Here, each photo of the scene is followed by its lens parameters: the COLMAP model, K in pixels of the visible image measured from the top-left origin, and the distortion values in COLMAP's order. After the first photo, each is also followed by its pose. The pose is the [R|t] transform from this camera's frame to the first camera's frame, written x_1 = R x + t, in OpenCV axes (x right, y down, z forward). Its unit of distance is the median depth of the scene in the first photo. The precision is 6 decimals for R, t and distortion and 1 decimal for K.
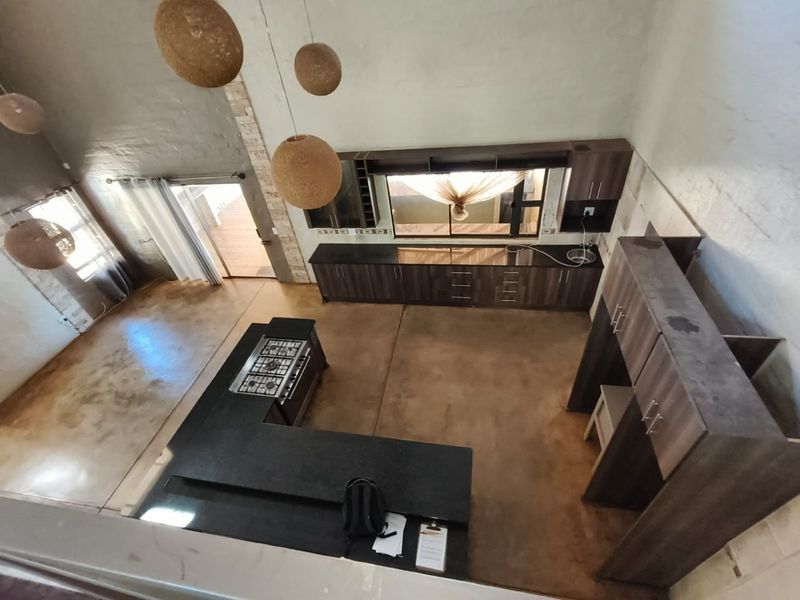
lens RADIAL K [[372.4, 0, 401.6], [0, 372.4, 310.5], [0, 0, 1]] dist [0.001179, 0.000584]
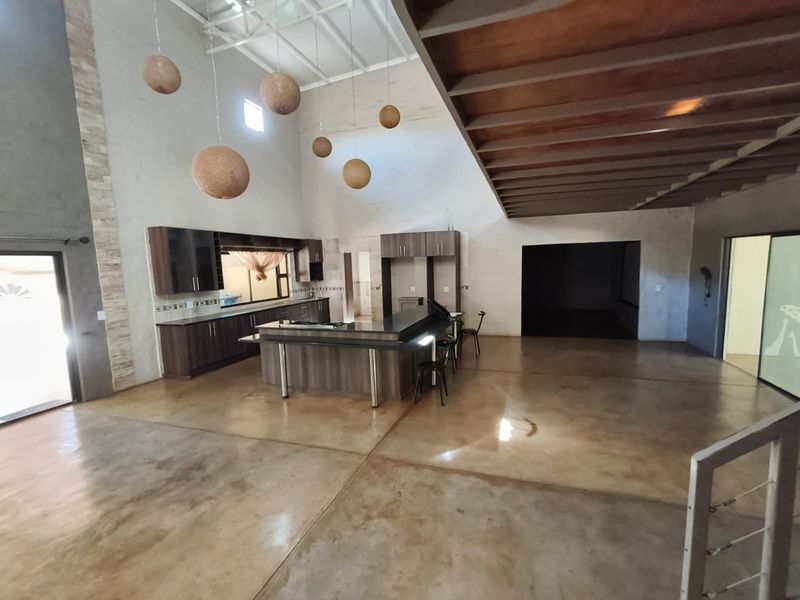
lens RADIAL K [[372.4, 0, 401.6], [0, 372.4, 310.5], [0, 0, 1]] dist [0.001179, 0.000584]
pose [[0.146330, -0.020199, 0.989030, -1.136179], [0.661555, 0.745327, -0.082658, 0.295629], [-0.735481, 0.666393, 0.122426, 0.465031]]
